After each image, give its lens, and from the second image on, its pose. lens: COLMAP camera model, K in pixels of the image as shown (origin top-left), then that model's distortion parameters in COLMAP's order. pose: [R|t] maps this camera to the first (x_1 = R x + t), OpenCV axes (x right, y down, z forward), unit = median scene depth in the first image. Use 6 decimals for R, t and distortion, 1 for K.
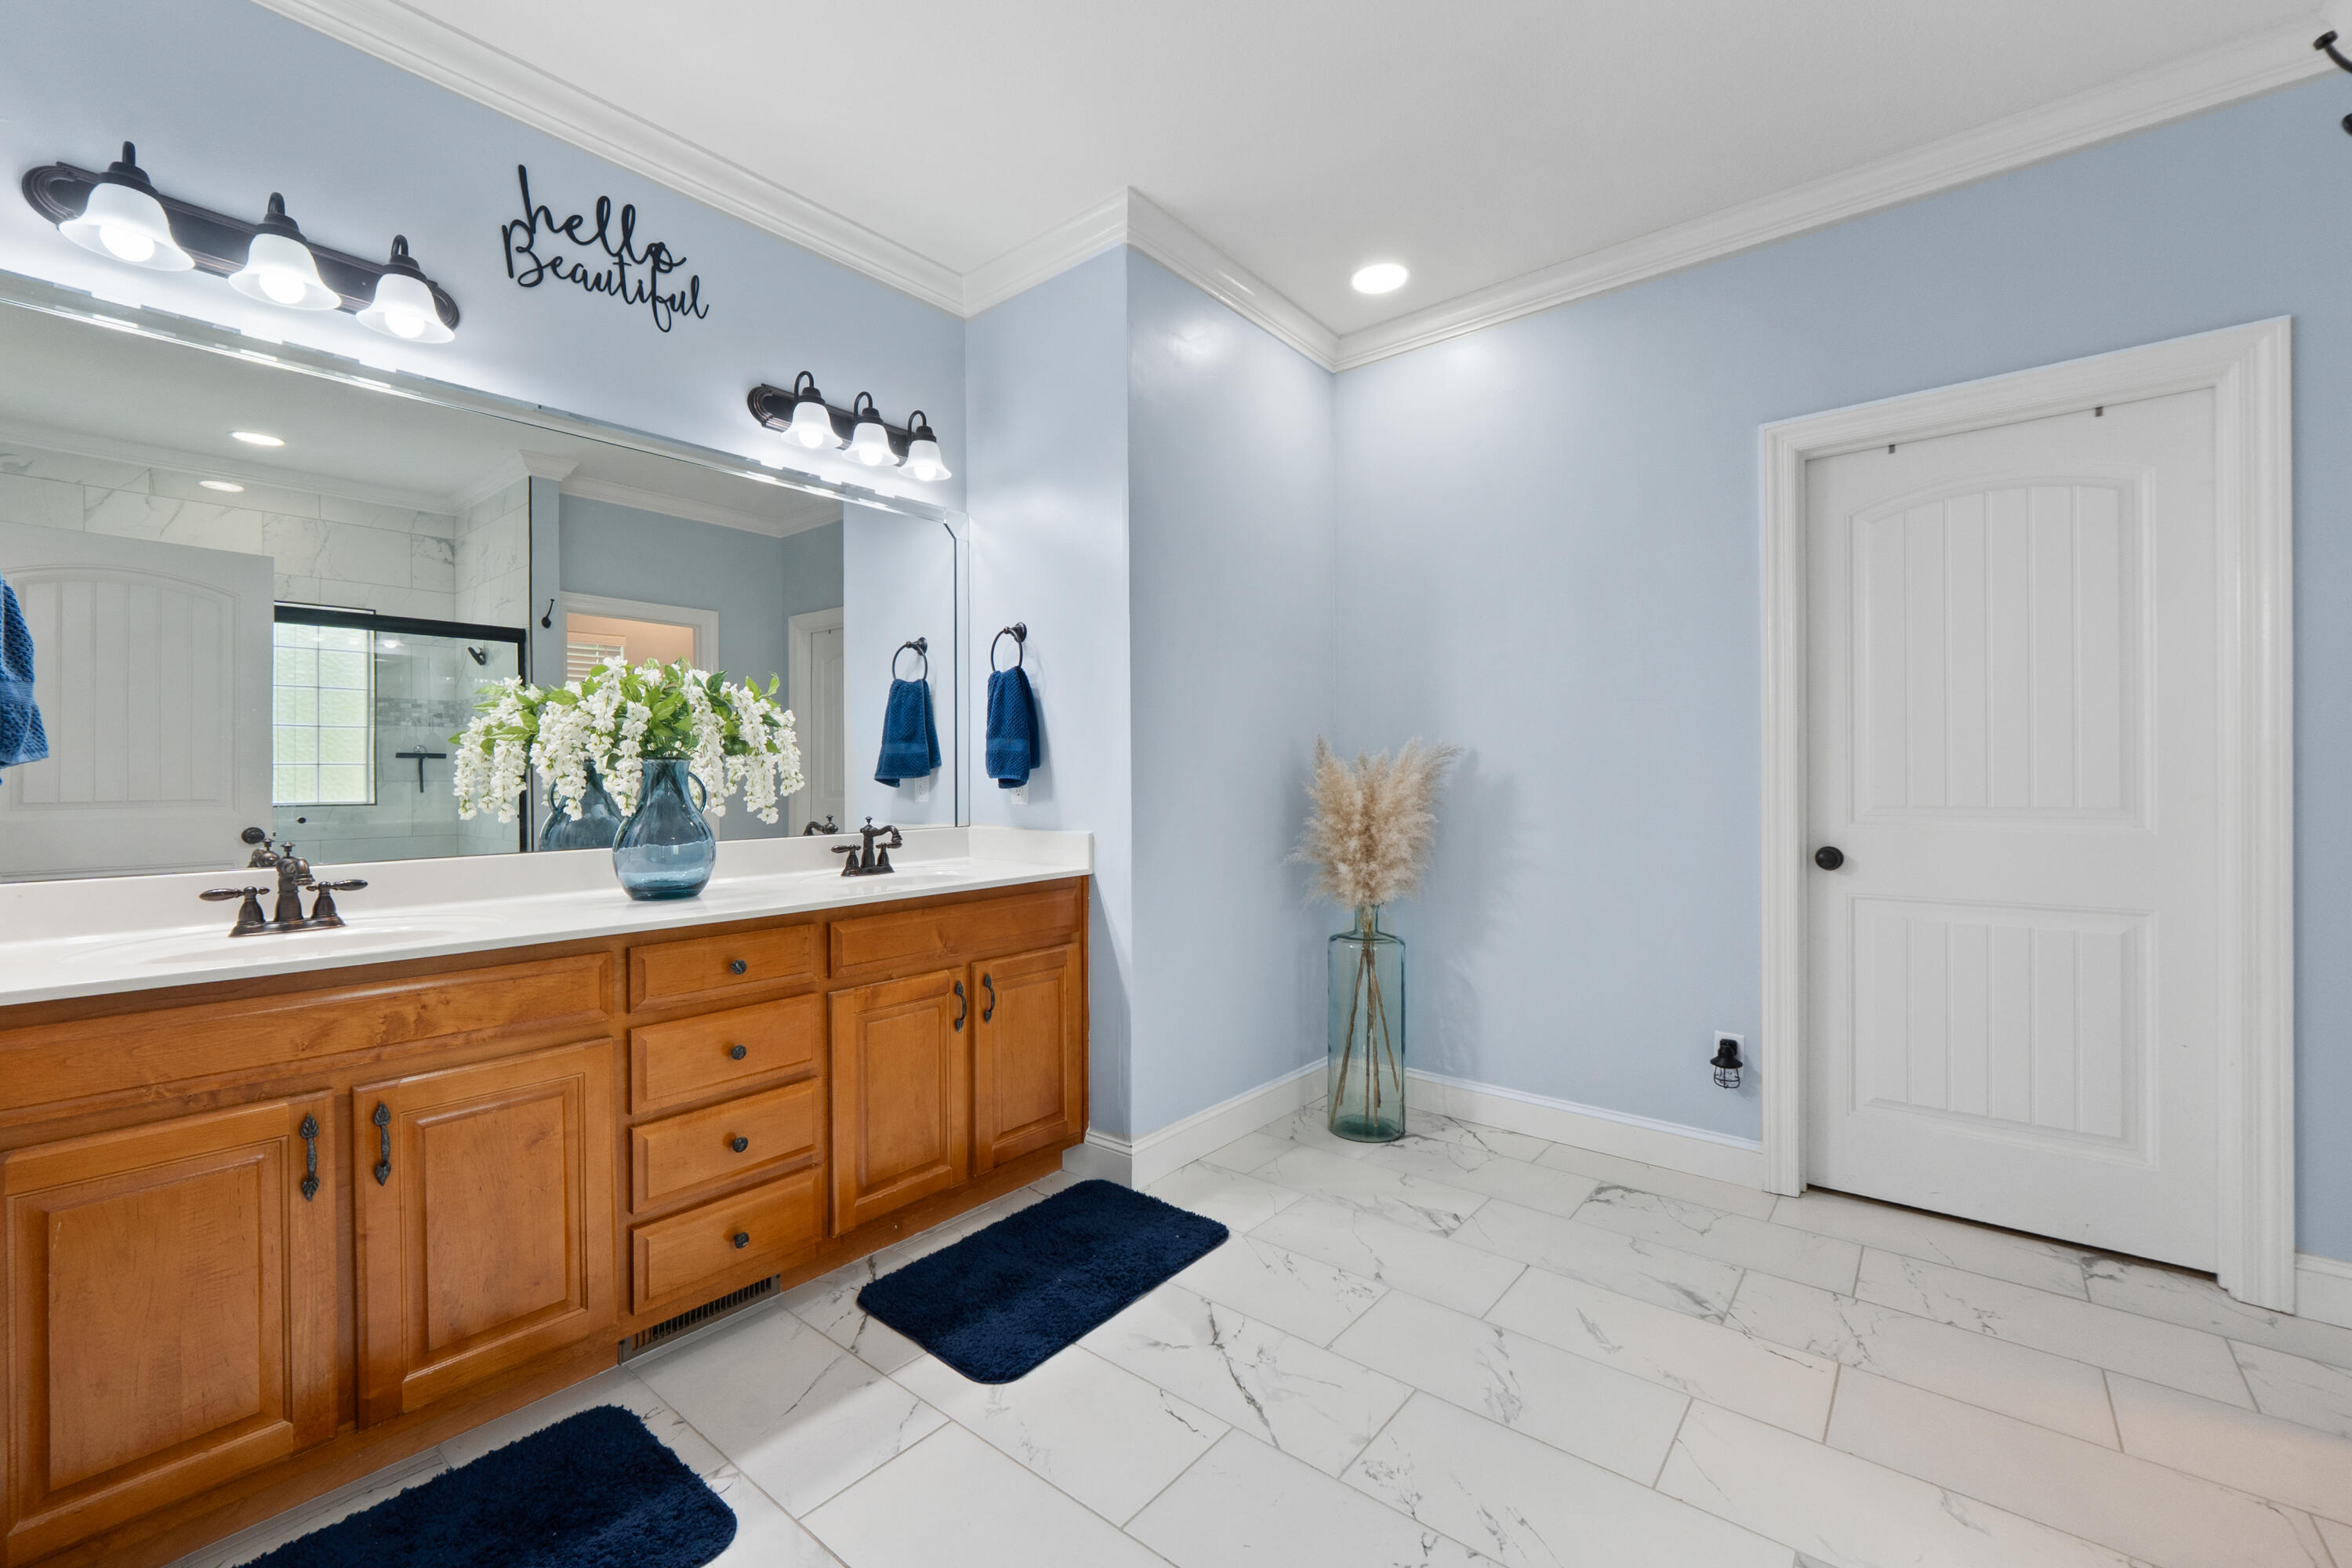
lens RADIAL K [[969.2, 0, 1173.7], [0, 969.2, 776.9], [0, 0, 1]] dist [-0.001202, -0.000245]
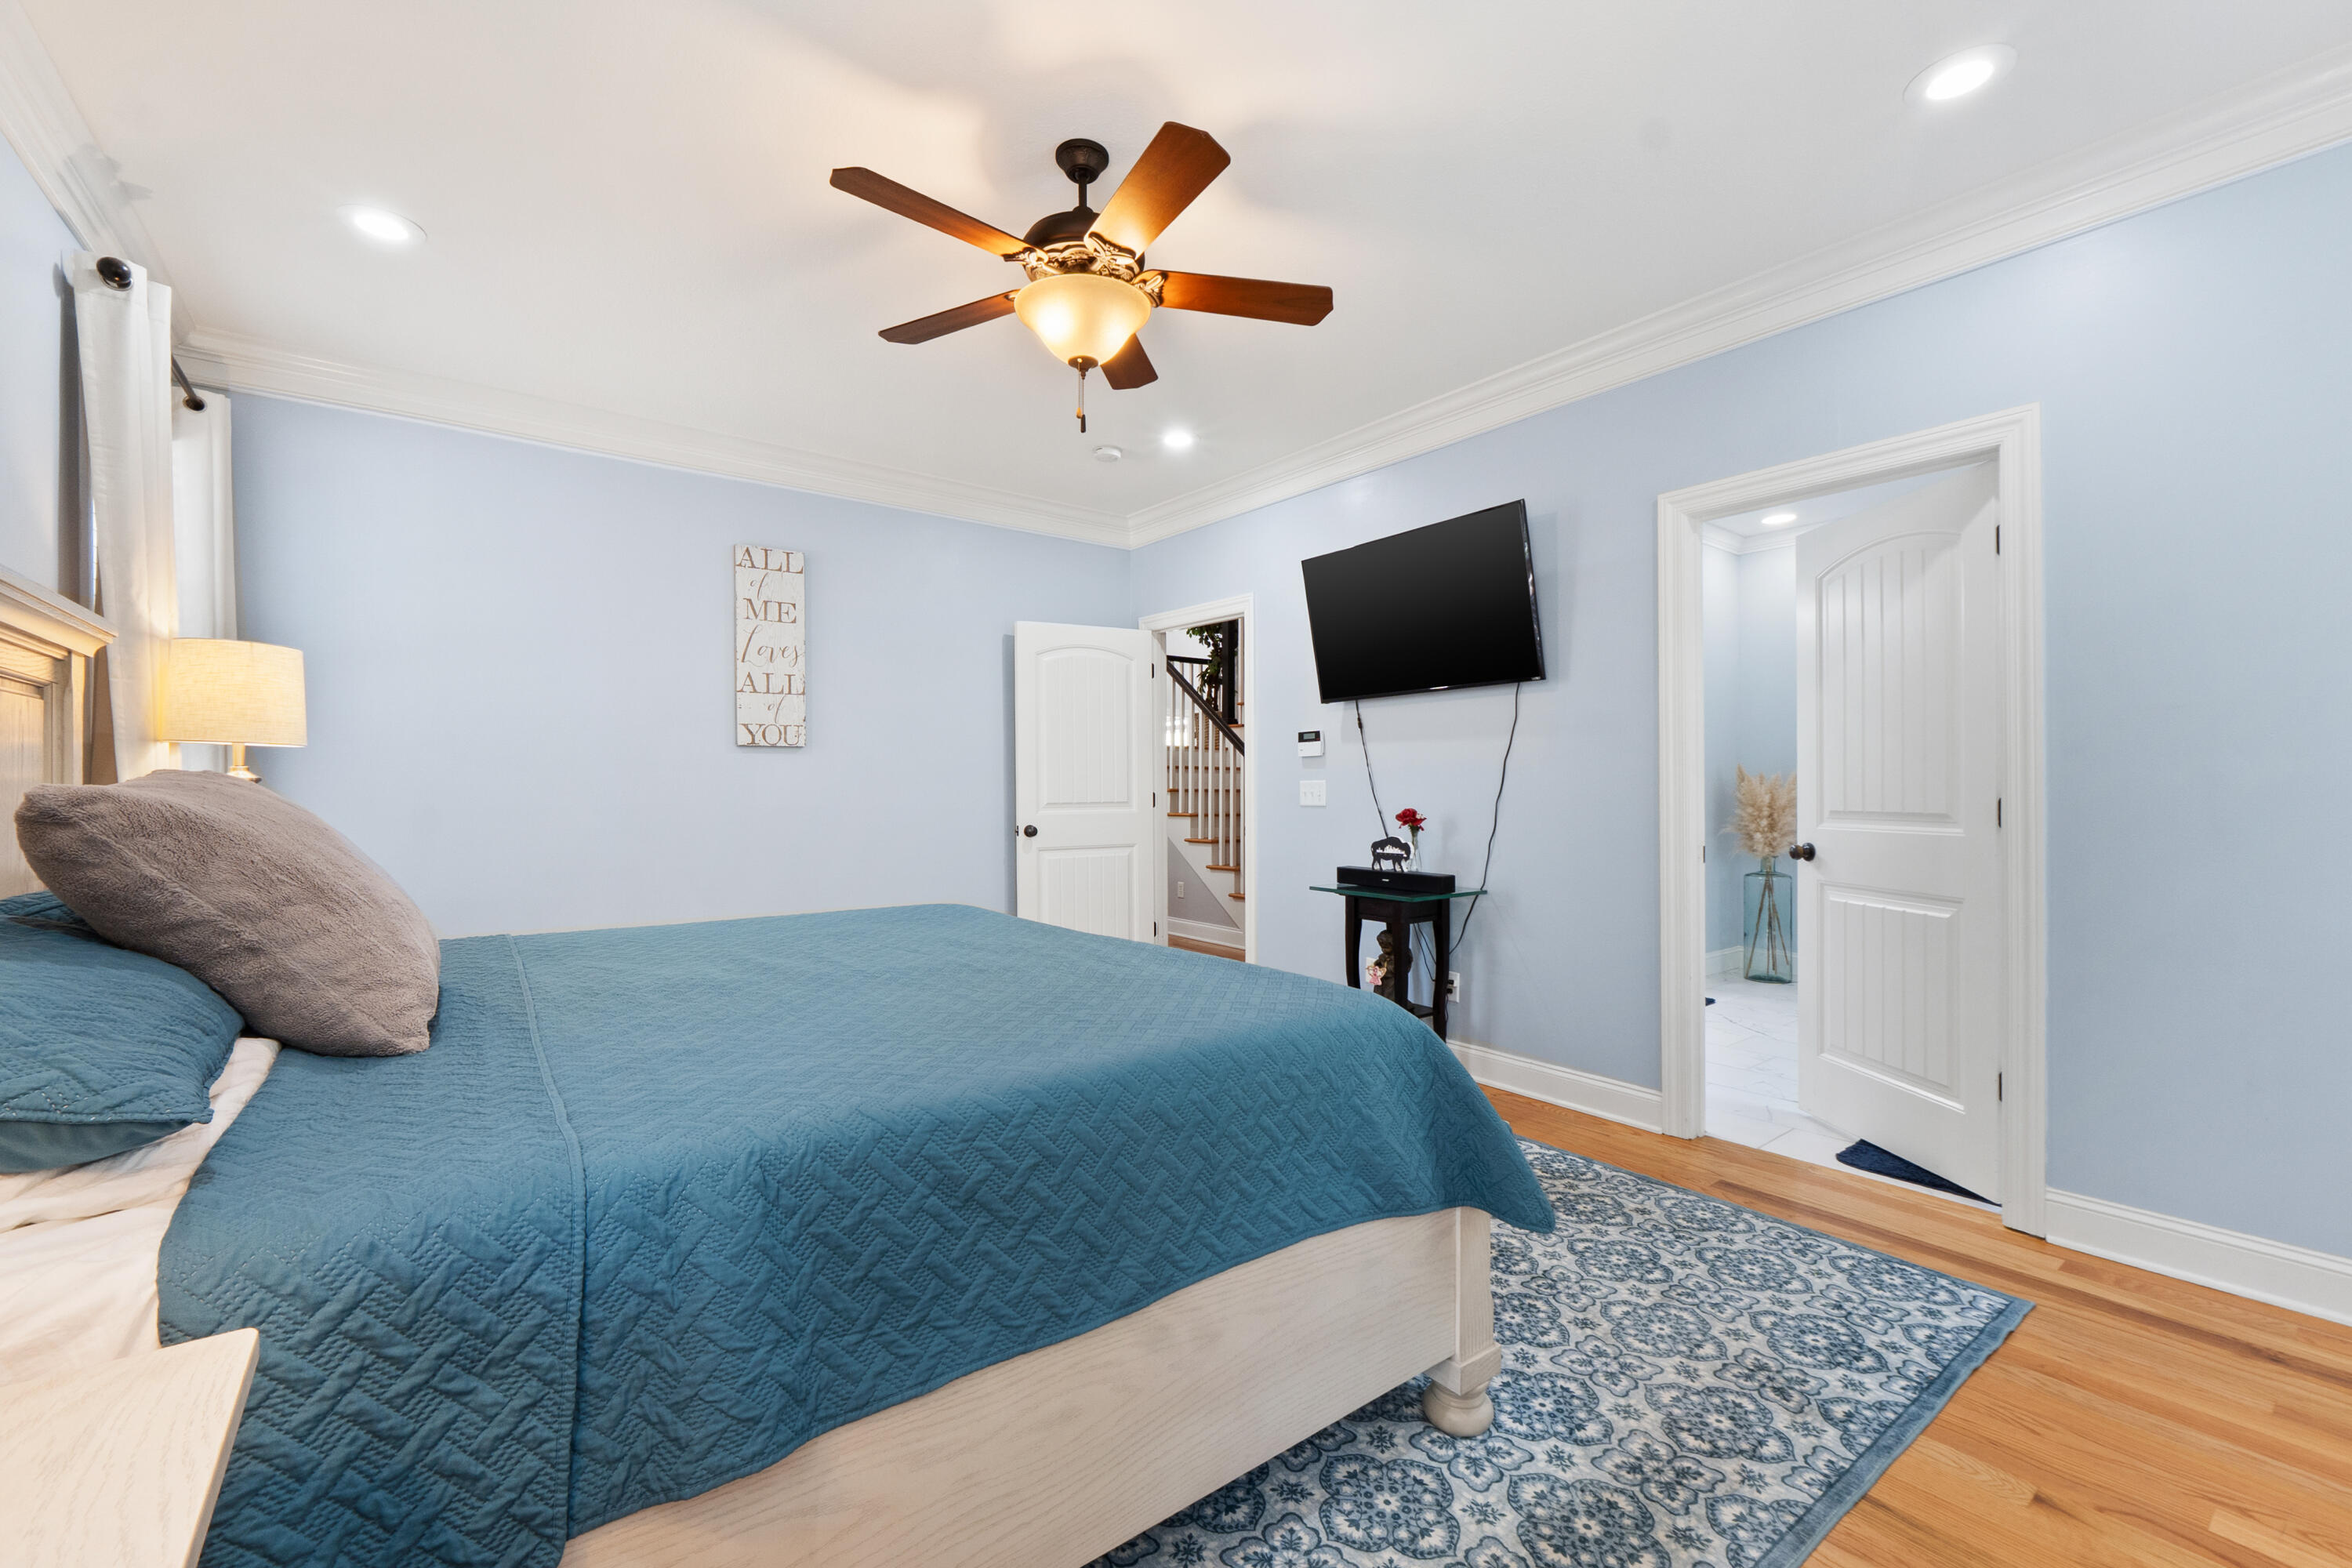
lens RADIAL K [[969.2, 0, 1173.4], [0, 969.2, 786.1], [0, 0, 1]] dist [-0.001202, -0.000245]
pose [[0.966761, -0.000606, -0.255681, -0.427503], [-0.001193, 0.999976, -0.006882, 0.011951], [0.255679, 0.006958, 0.966737, -1.075779]]
